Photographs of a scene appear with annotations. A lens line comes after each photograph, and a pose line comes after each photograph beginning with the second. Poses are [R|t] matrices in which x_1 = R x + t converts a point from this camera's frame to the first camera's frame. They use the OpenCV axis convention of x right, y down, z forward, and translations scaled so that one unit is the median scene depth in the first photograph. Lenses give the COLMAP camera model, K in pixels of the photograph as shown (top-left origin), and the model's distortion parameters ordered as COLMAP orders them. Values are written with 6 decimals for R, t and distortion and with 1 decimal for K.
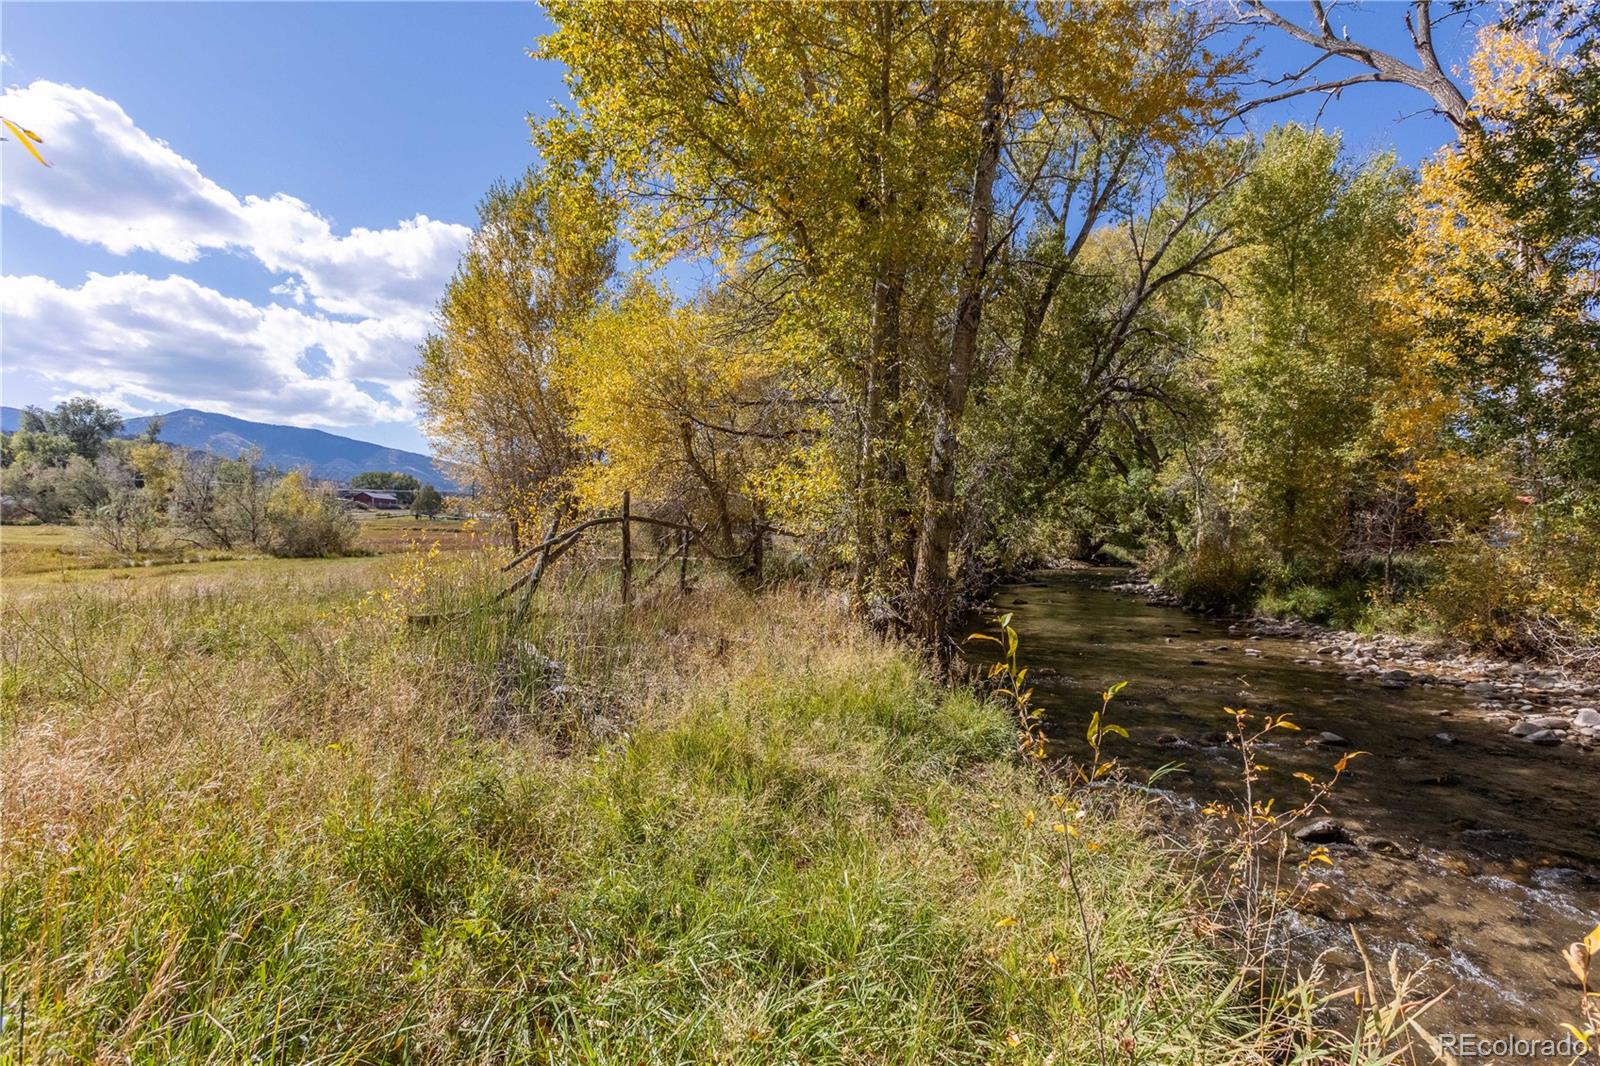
lens RADIAL K [[722.8, 0, 794.9], [0, 722.8, 543.8], [0, 0, 1]] dist [-0.002867, 0.010167]
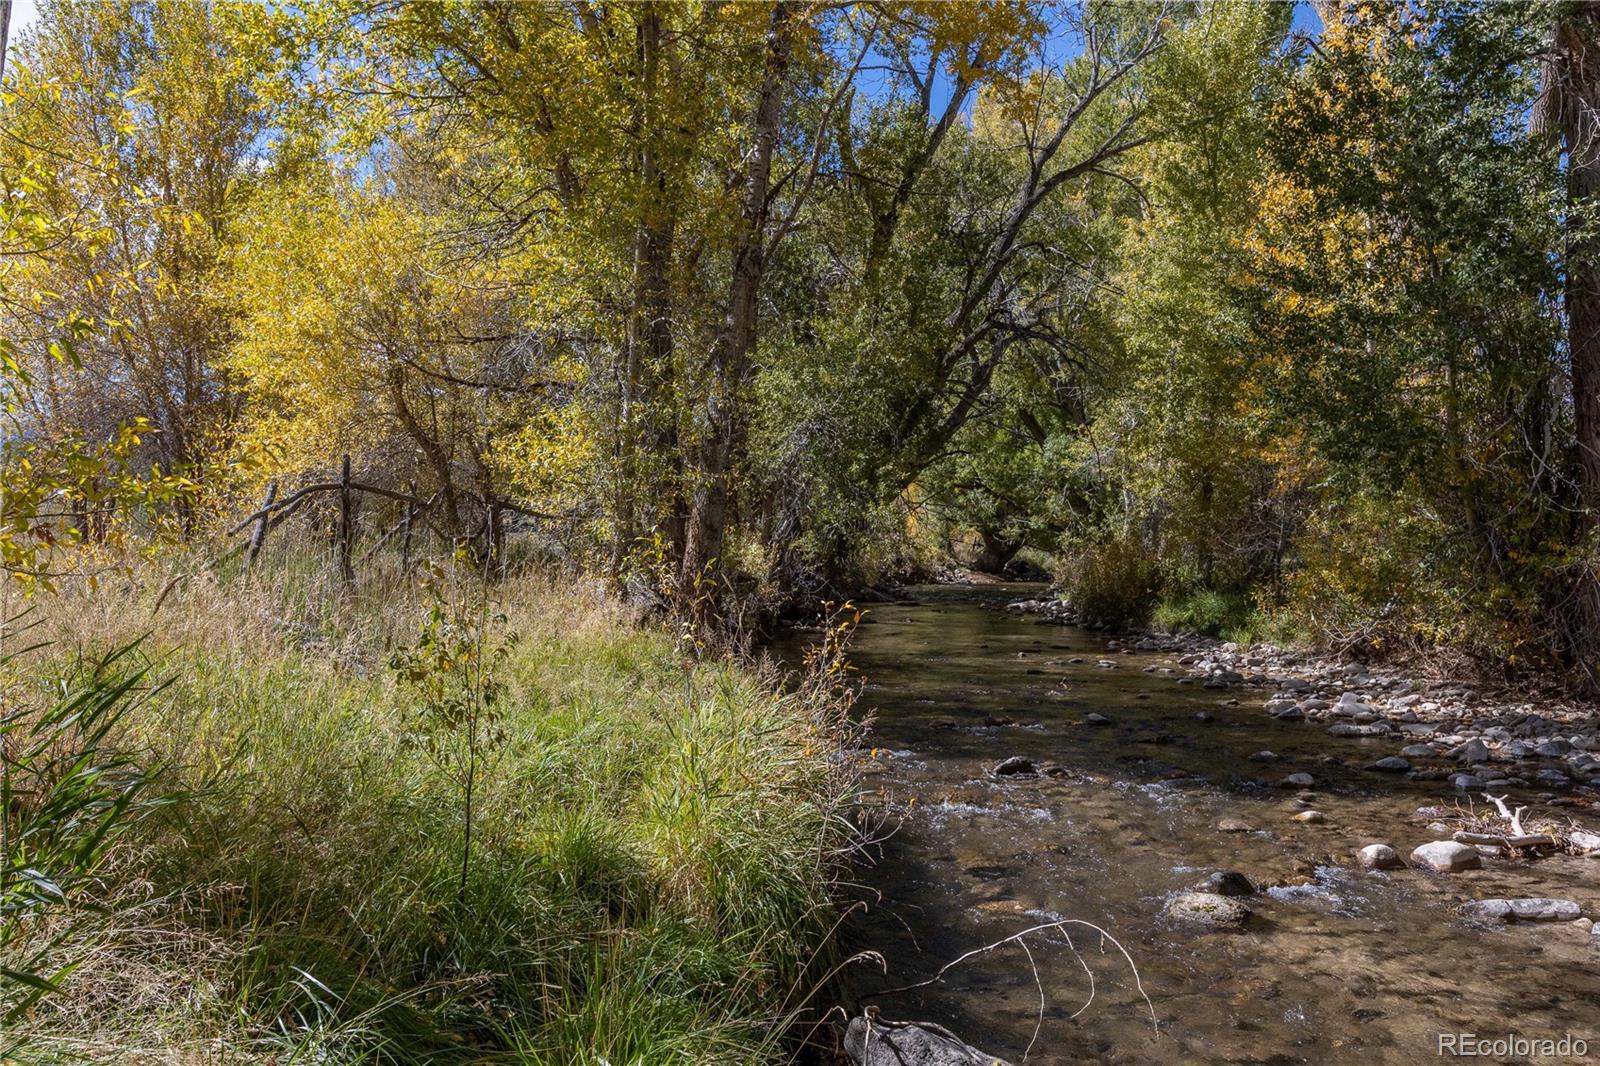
lens RADIAL K [[1247.0, 0, 804.1], [0, 1247.0, 532.0], [0, 0, 1]] dist [0.023435, 0.007594]
pose [[0.978350, 0.007734, 0.206814, -0.001558], [-0.004634, 0.999870, -0.015470, 0.018880], [-0.206907, 0.014176, 0.978258, -0.265962]]
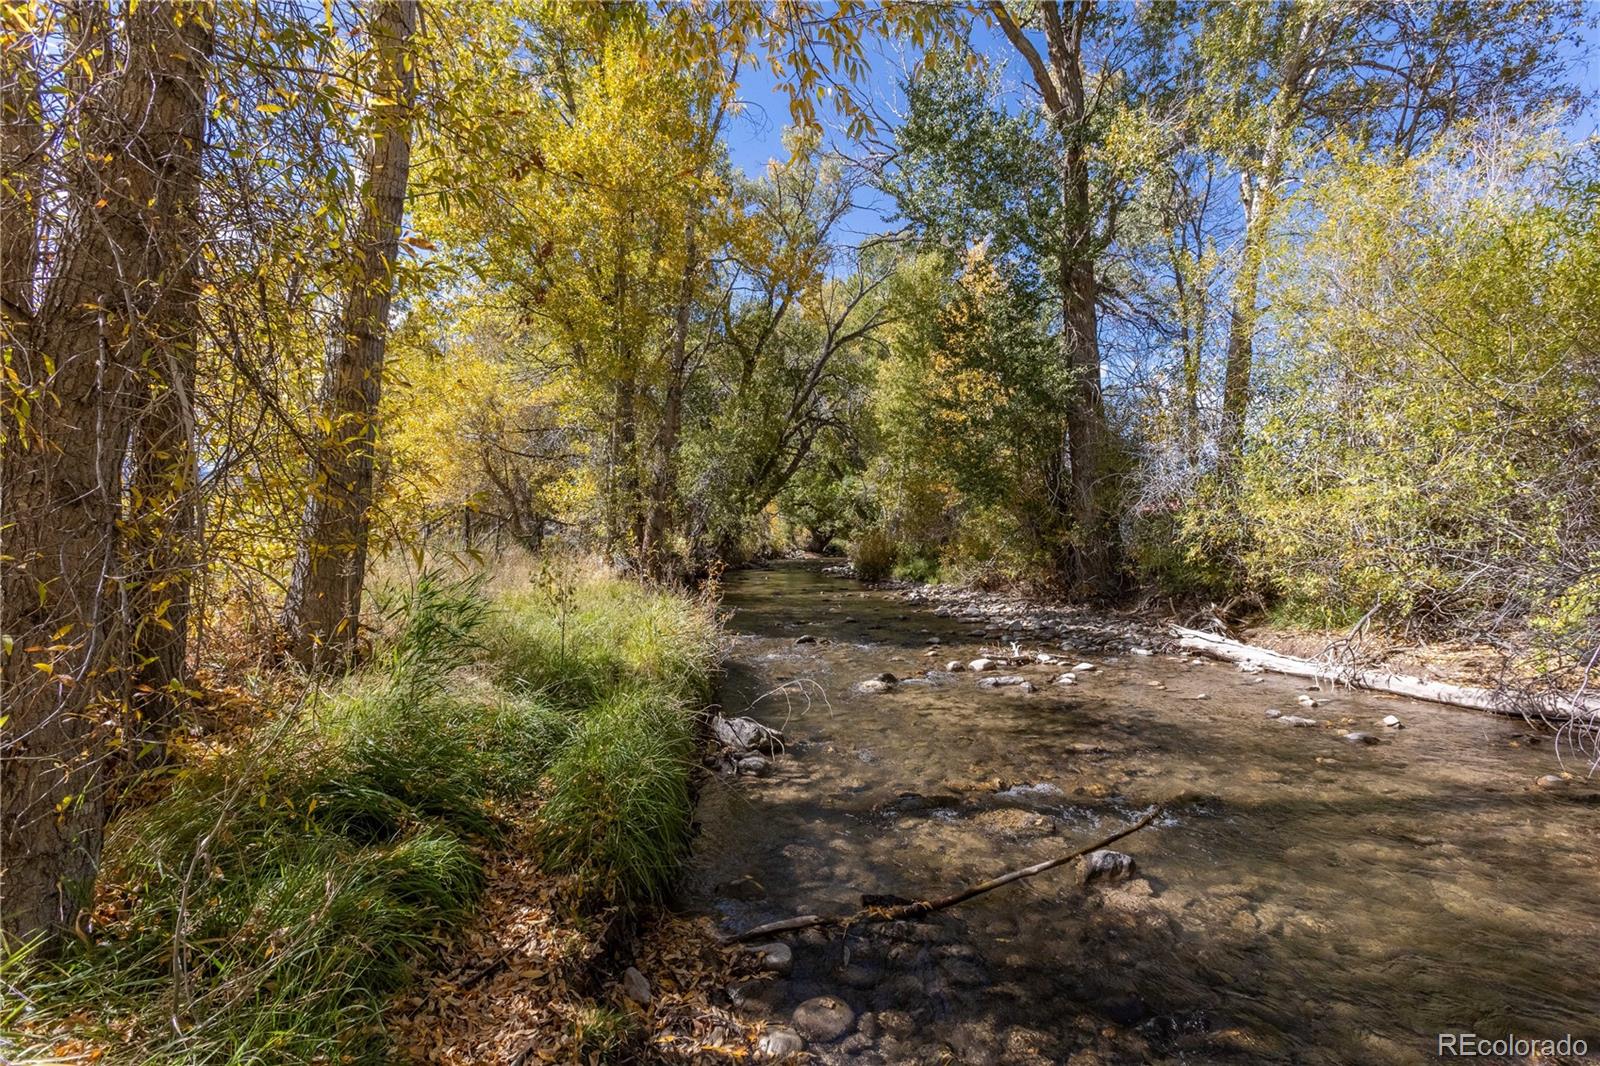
lens RADIAL K [[722.8, 0, 803.3], [0, 722.8, 527.0], [0, 0, 1]] dist [-0.002867, 0.010167]
pose [[0.944963, -0.005866, 0.327124, -0.017899], [0.013309, 0.999701, -0.020519, 0.022931], [-0.326906, 0.023743, 0.944759, -0.392424]]
